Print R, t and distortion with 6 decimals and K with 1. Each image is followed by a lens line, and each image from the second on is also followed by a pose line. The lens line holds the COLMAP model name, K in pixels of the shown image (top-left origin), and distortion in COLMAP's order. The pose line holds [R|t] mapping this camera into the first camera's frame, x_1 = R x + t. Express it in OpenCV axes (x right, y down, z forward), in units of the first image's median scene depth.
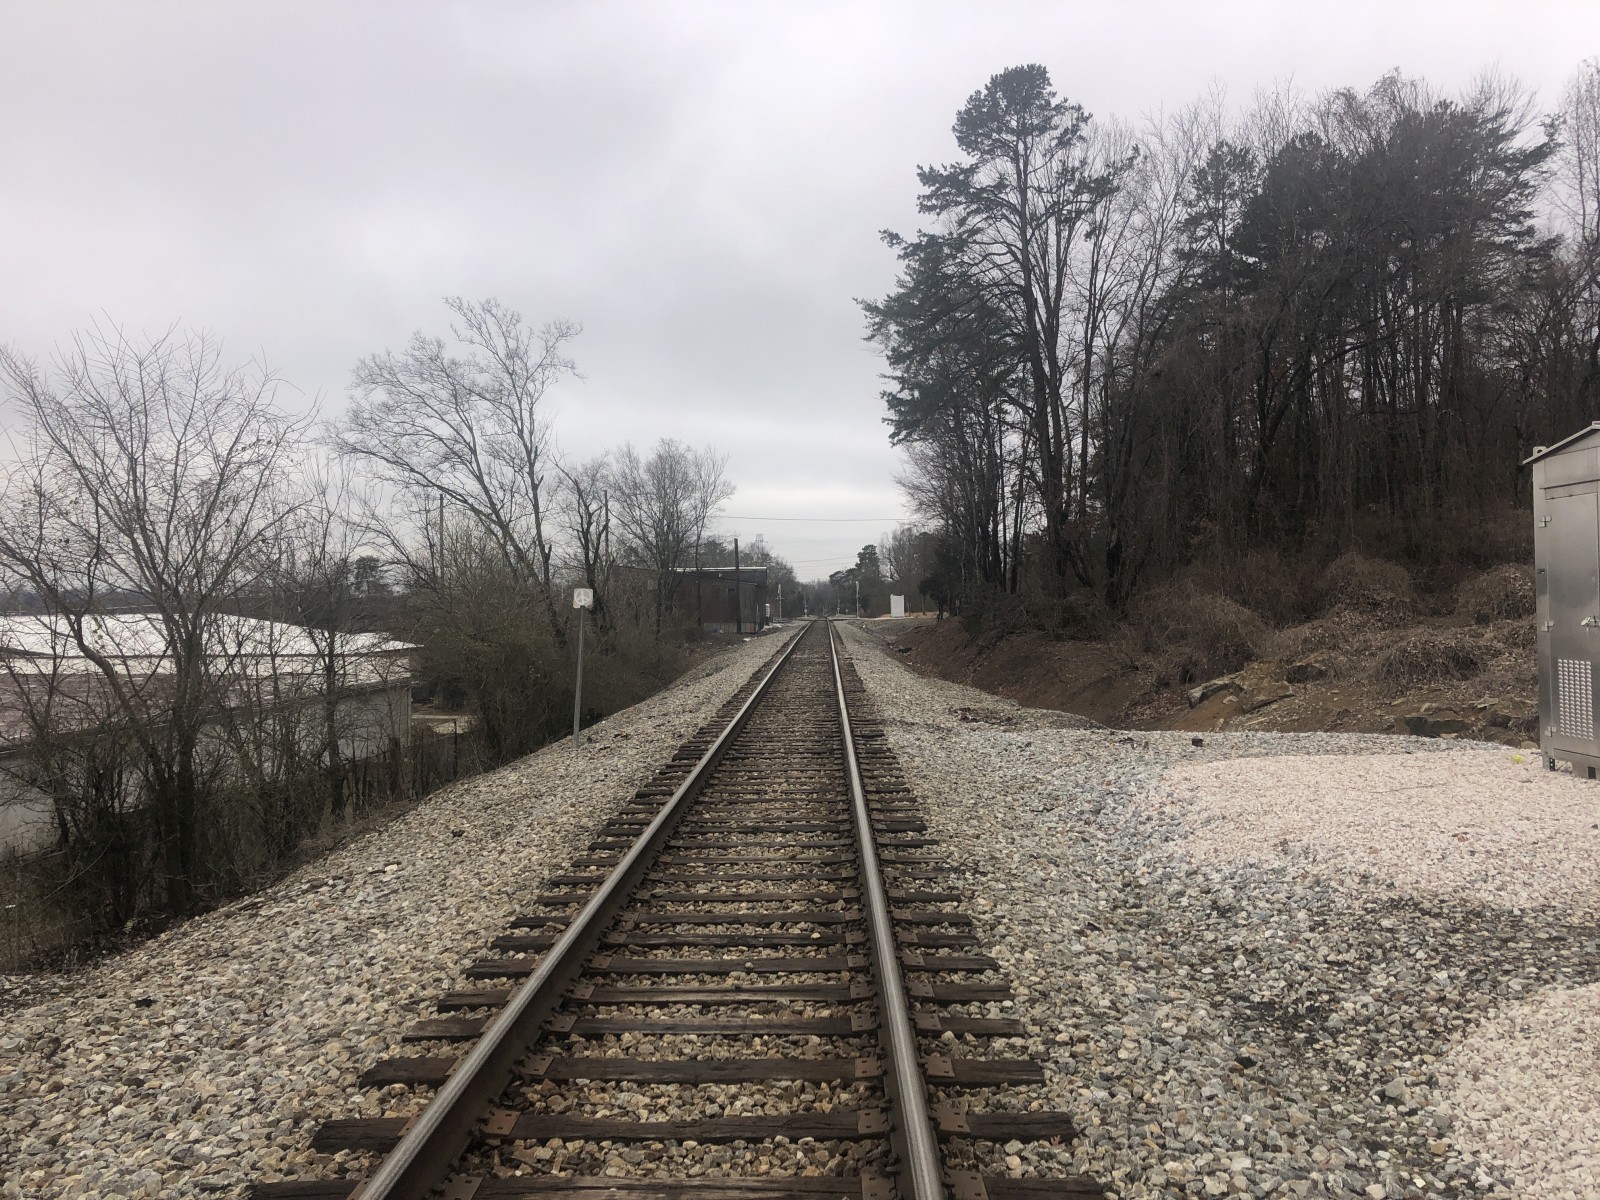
lens RADIAL K [[1321.3, 0, 801.7], [0, 1321.3, 576.0], [0, 0, 1]] dist [0.031604, -0.014506]
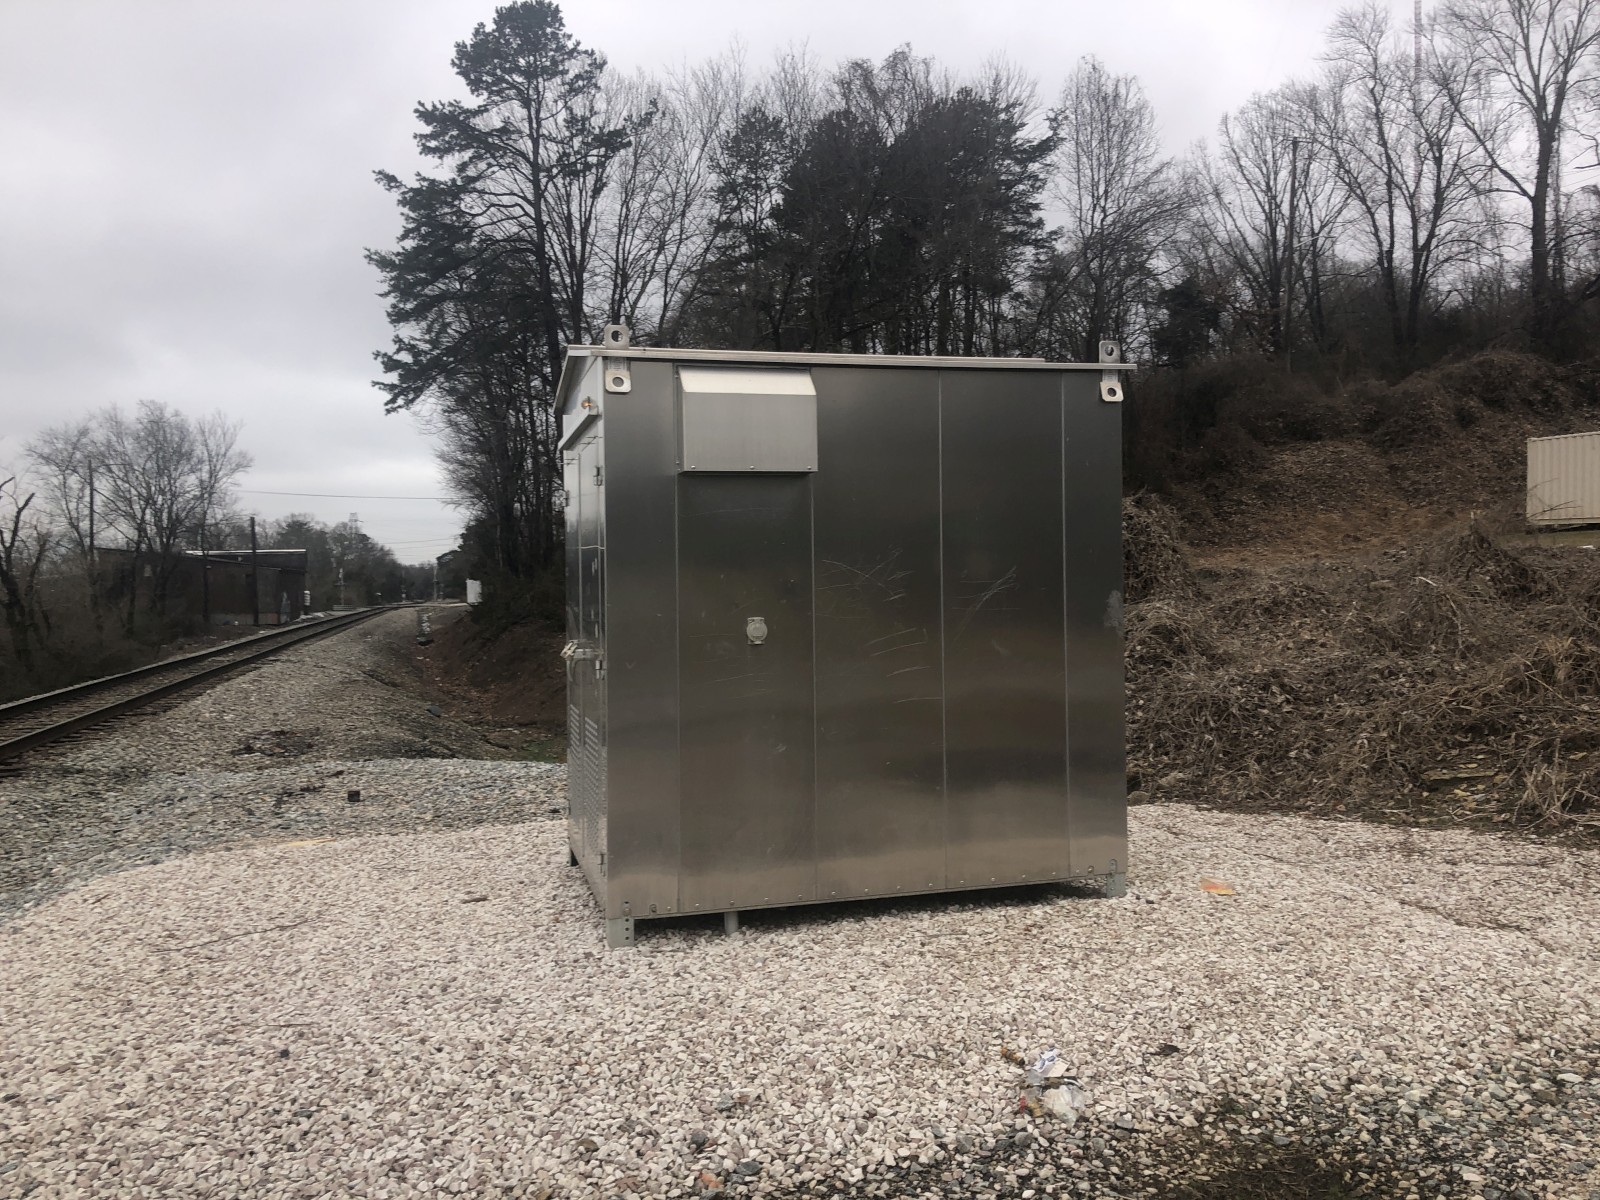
lens RADIAL K [[1308.0, 0, 800.0], [0, 1308.0, 600.0], [0, 0, 1]] dist [0.044843, -0.040821]
pose [[0.963831, -0.011281, 0.266274, 0.126454], [0.002385, 0.999429, 0.033709, -0.002573], [-0.266502, -0.031854, 0.963308, 0.081771]]
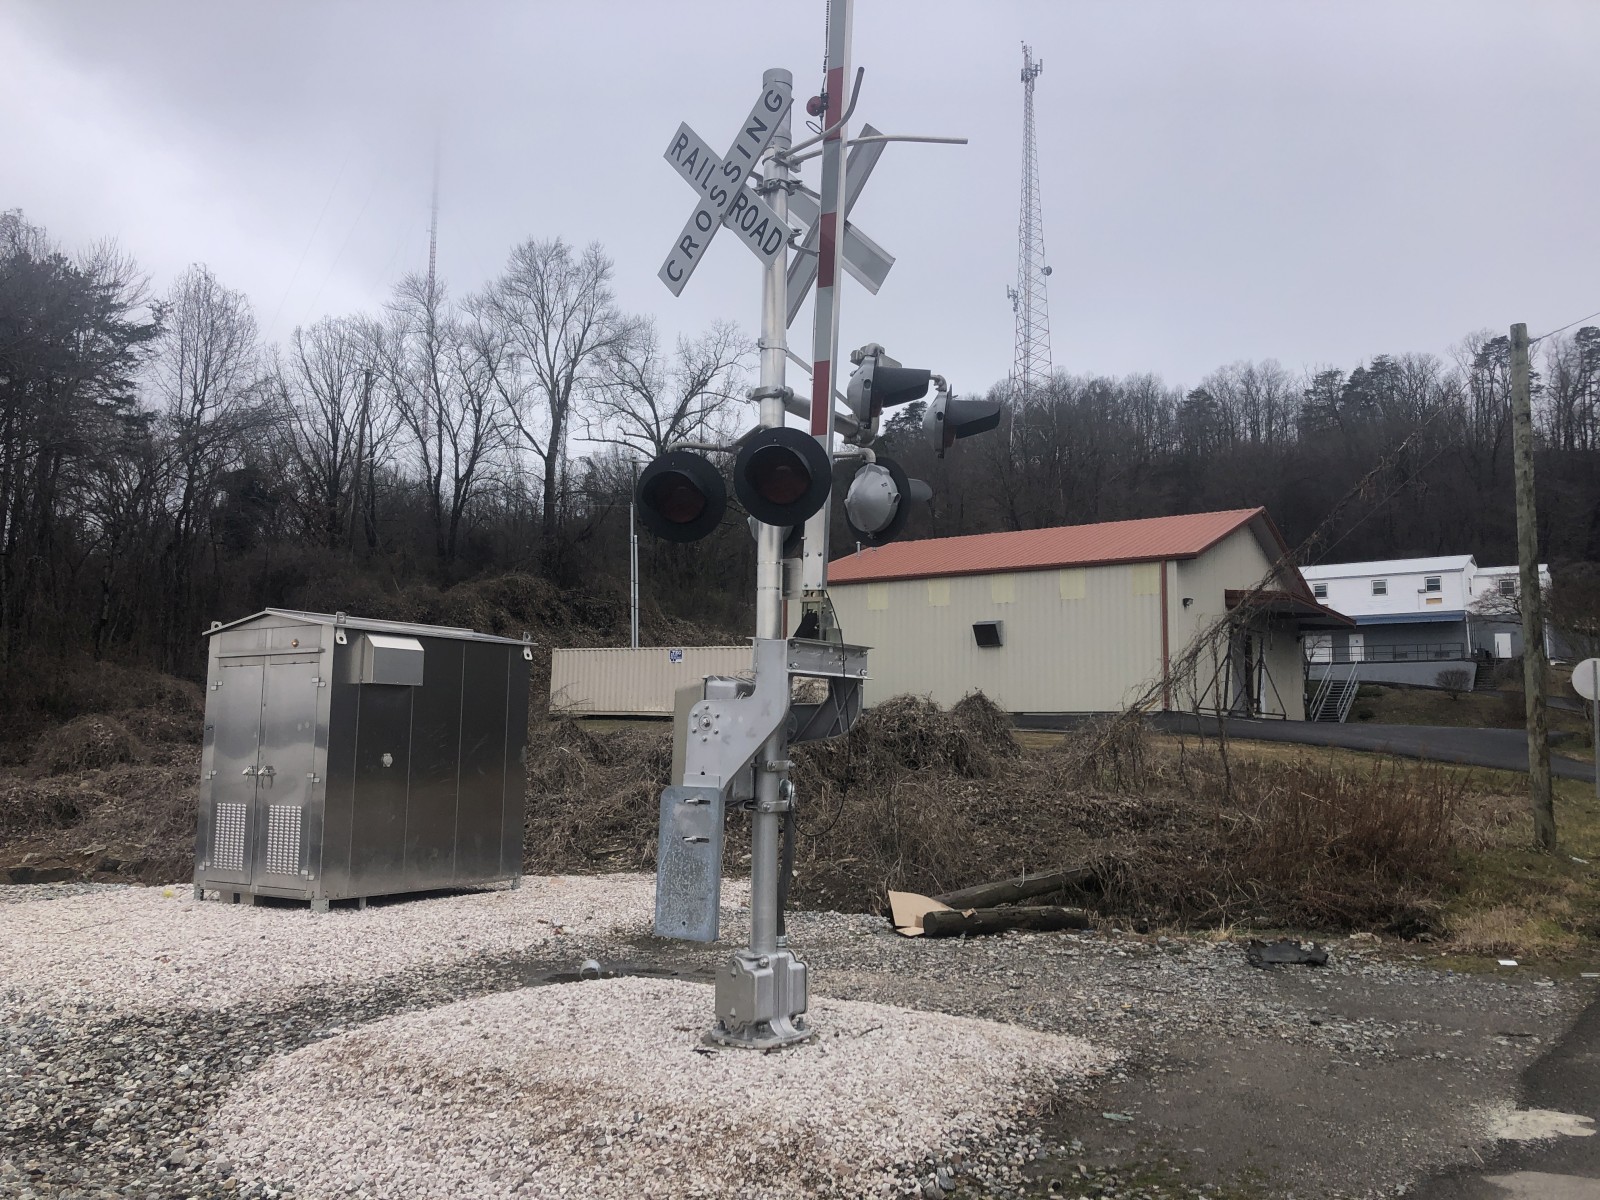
lens RADIAL K [[1308.0, 0, 800.0], [0, 1308.0, 600.0], [0, 0, 1]] dist [0.044843, -0.040821]
pose [[0.542554, 0.109039, 0.832914, -0.032411], [-0.030175, 0.993429, -0.110397, -0.000638], [-0.839479, 0.034764, 0.542279, -0.016118]]
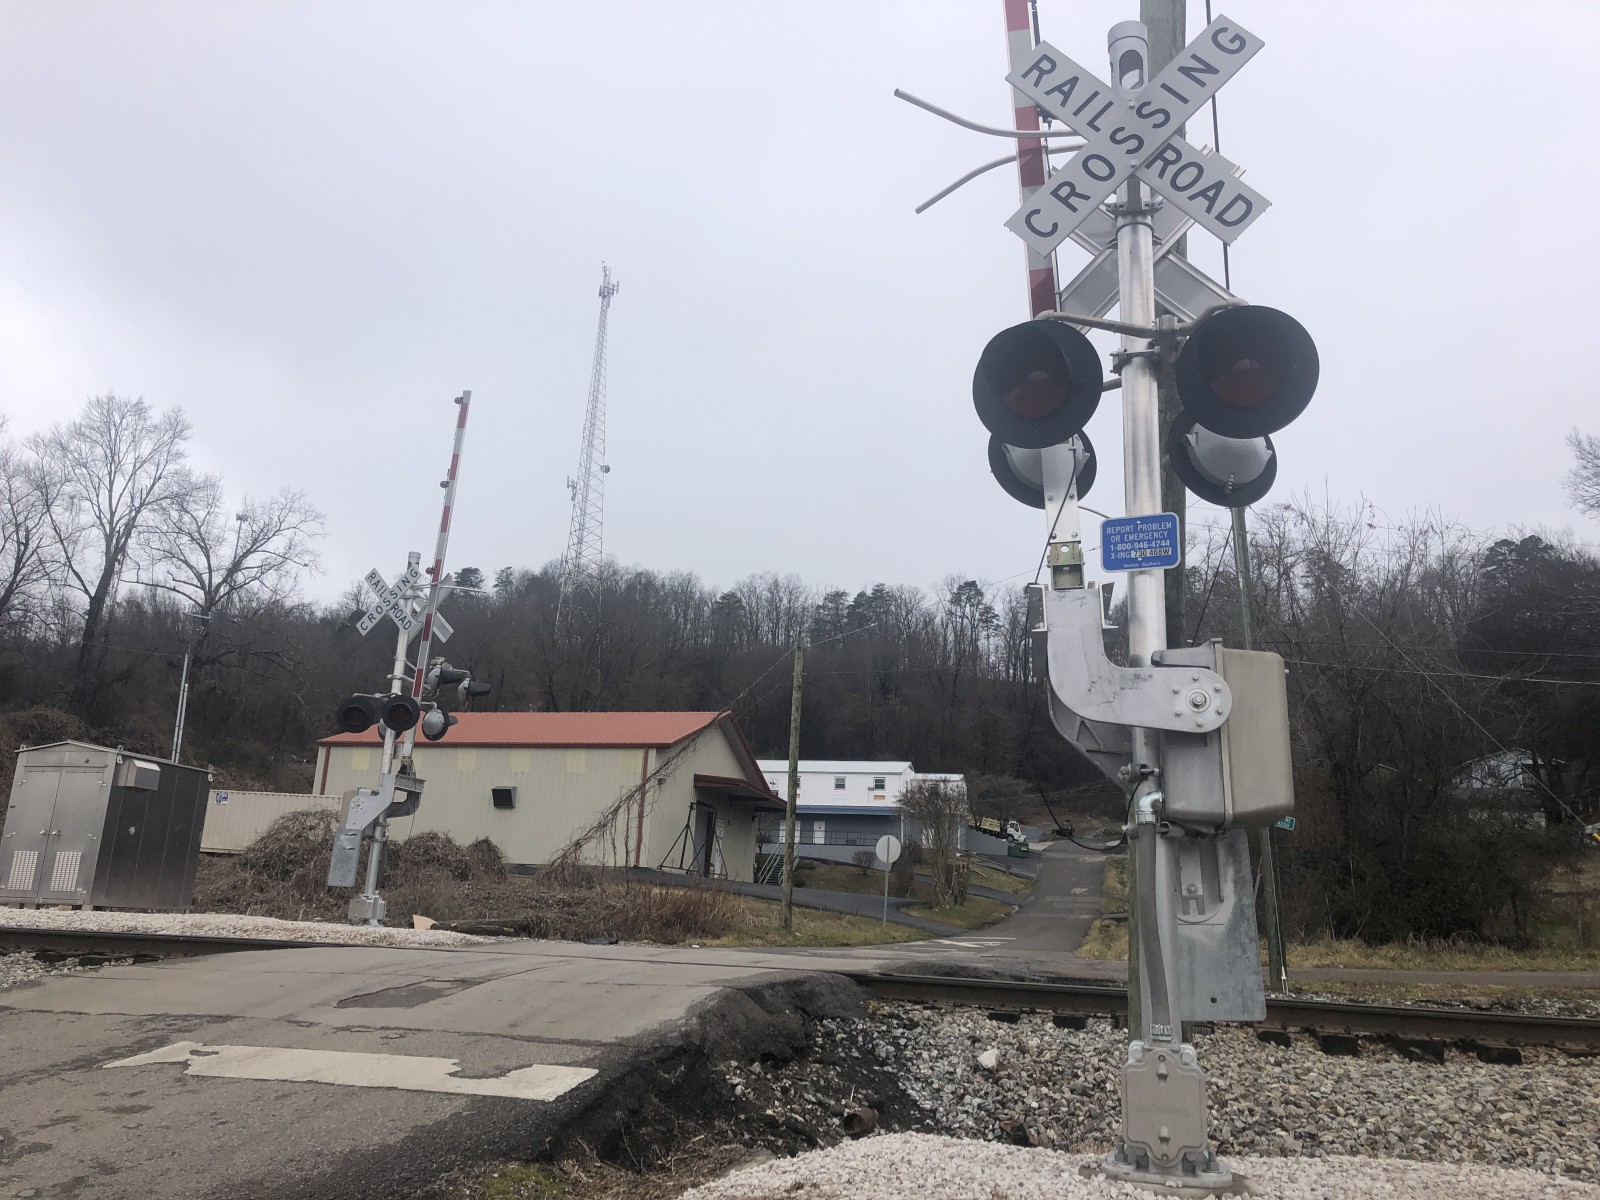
lens RADIAL K [[1277.2, 0, 771.7], [0, 1277.2, 588.5], [0, 0, 1]] dist [0.097703, -0.152886]
pose [[0.229883, 0.274711, 0.933642, -0.248216], [-0.069053, 0.961521, -0.265912, 0.027284], [-0.970765, -0.003342, 0.240007, -0.130875]]
